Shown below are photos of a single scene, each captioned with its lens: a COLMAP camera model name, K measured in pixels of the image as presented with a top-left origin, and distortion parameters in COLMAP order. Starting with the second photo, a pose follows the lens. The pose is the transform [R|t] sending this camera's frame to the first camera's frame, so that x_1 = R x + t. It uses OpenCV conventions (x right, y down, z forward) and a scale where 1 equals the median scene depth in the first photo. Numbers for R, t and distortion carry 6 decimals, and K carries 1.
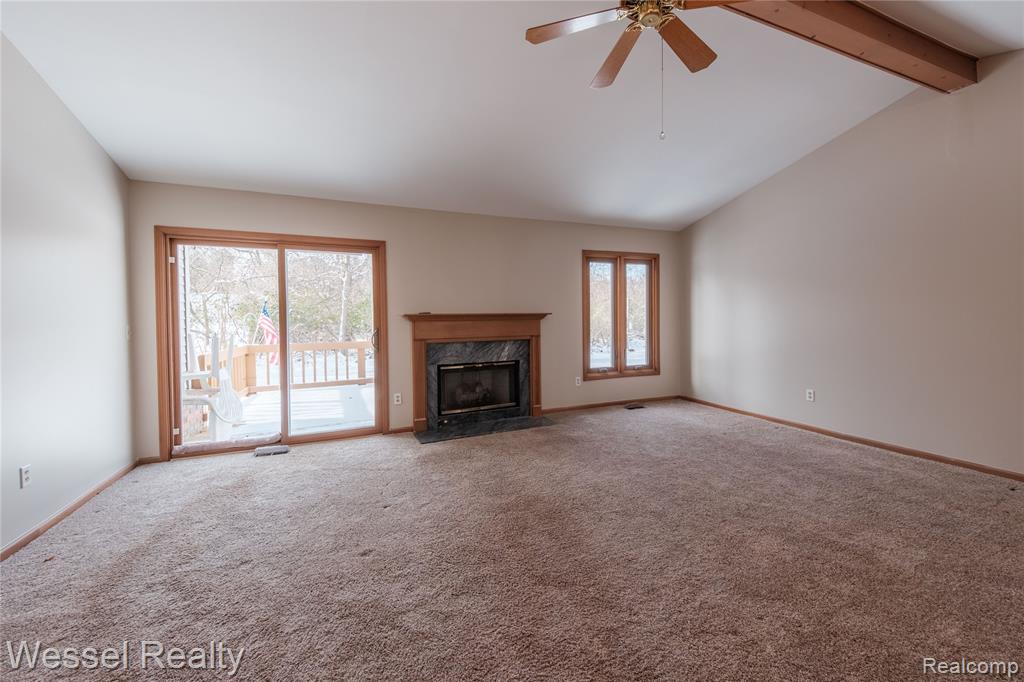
lens RADIAL K [[359.7, 0, 514.1], [0, 359.7, 324.4], [0, 0, 1]] dist [0.028759, -0.012480]
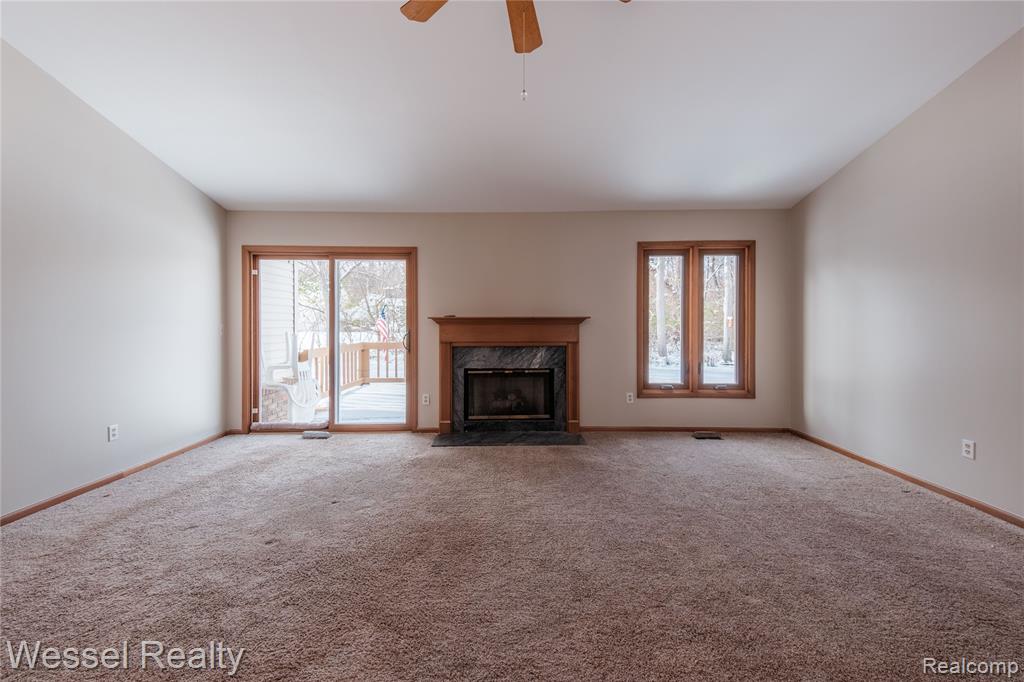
lens RADIAL K [[371.2, 0, 489.3], [0, 371.2, 324.3], [0, 0, 1]] dist [0.041514, -0.020609]
pose [[0.934160, 0.013887, -0.356585, 0.220595], [-0.017022, 0.999839, -0.005656, -0.004575], [0.356449, 0.011353, 0.934246, 0.072741]]
